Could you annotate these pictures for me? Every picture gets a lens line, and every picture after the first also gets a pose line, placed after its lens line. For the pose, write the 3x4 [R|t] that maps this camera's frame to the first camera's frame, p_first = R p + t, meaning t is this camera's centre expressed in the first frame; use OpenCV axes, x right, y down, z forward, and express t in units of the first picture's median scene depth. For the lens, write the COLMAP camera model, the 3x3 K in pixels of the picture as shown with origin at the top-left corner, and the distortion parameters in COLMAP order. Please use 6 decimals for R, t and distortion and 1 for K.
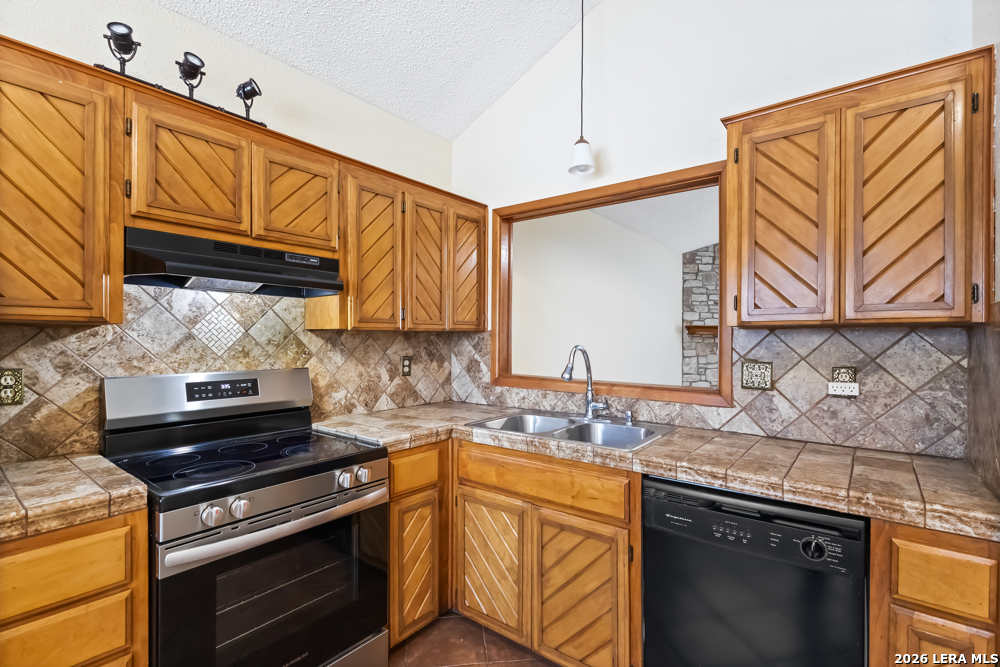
lens RADIAL K [[469.3, 0, 480.5], [0, 469.3, 342.2], [0, 0, 1]] dist [0.000984, 0.002828]
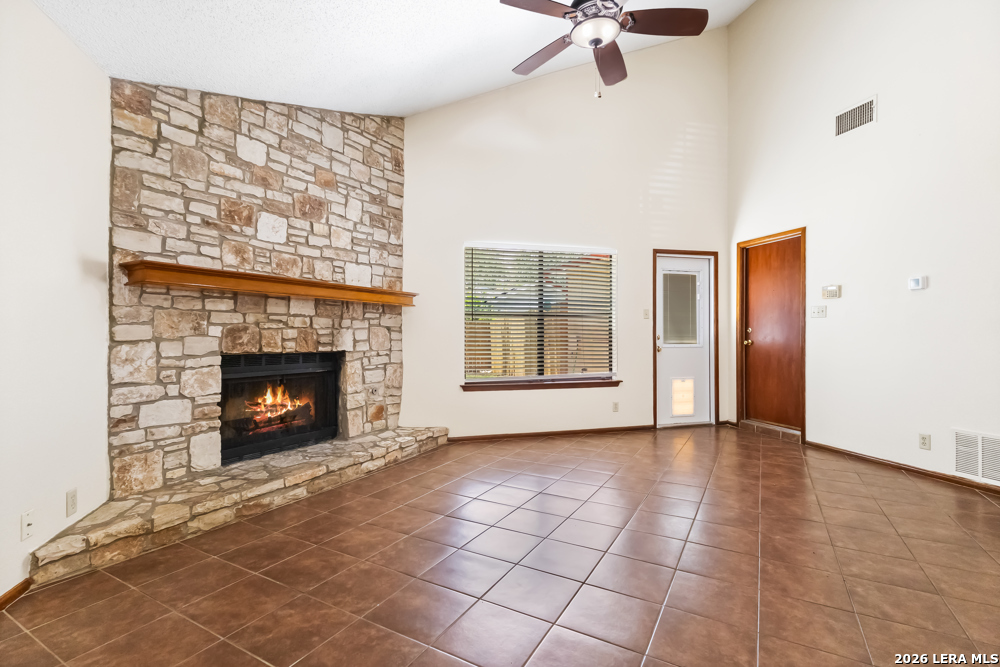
lens RADIAL K [[469.3, 0, 501.3], [0, 469.3, 329.0], [0, 0, 1]] dist [0.000984, 0.002828]
pose [[0.566353, 0.005991, 0.824141, 1.116521], [0.012909, 0.999786, -0.016140, 0.117632], [-0.824061, 0.019780, 0.566155, 1.964032]]
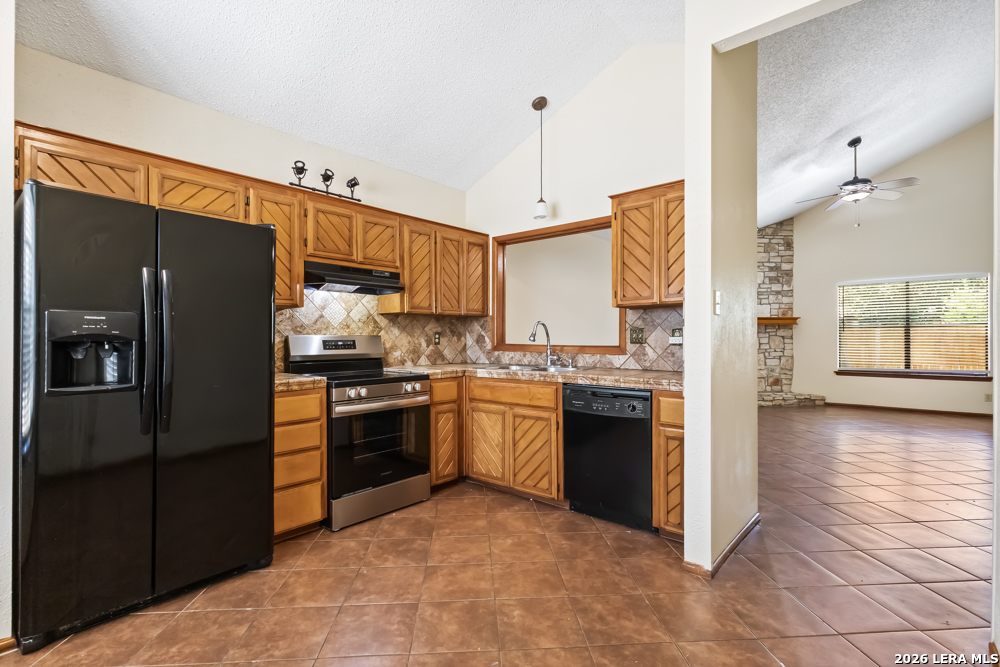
lens RADIAL K [[469.3, 0, 492.5], [0, 469.3, 336.8], [0, 0, 1]] dist [0.000984, 0.002828]
pose [[0.999692, -0.009646, -0.022878, 0.091347], [0.009334, 0.999863, -0.013675, 0.100222], [0.023007, 0.013457, 0.999645, -0.818950]]
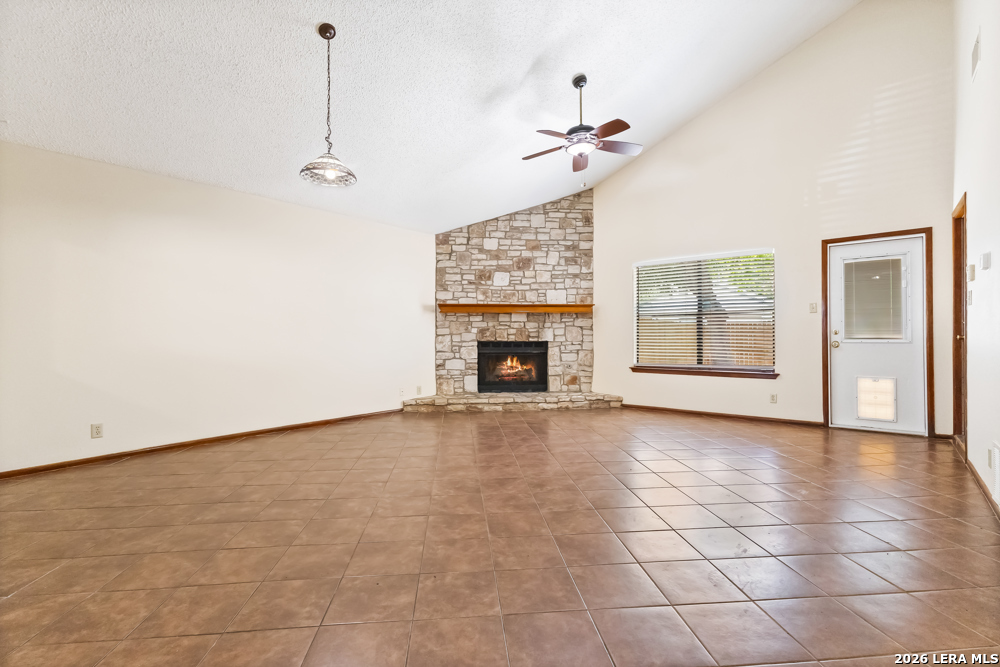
lens RADIAL K [[469.3, 0, 490.2], [0, 469.3, 327.9], [0, 0, 1]] dist [0.000984, 0.002828]
pose [[0.999922, -0.009601, -0.007992, 2.122497], [0.009366, 0.999538, -0.028904, 0.175893], [0.008265, 0.028827, 0.999550, -0.075903]]
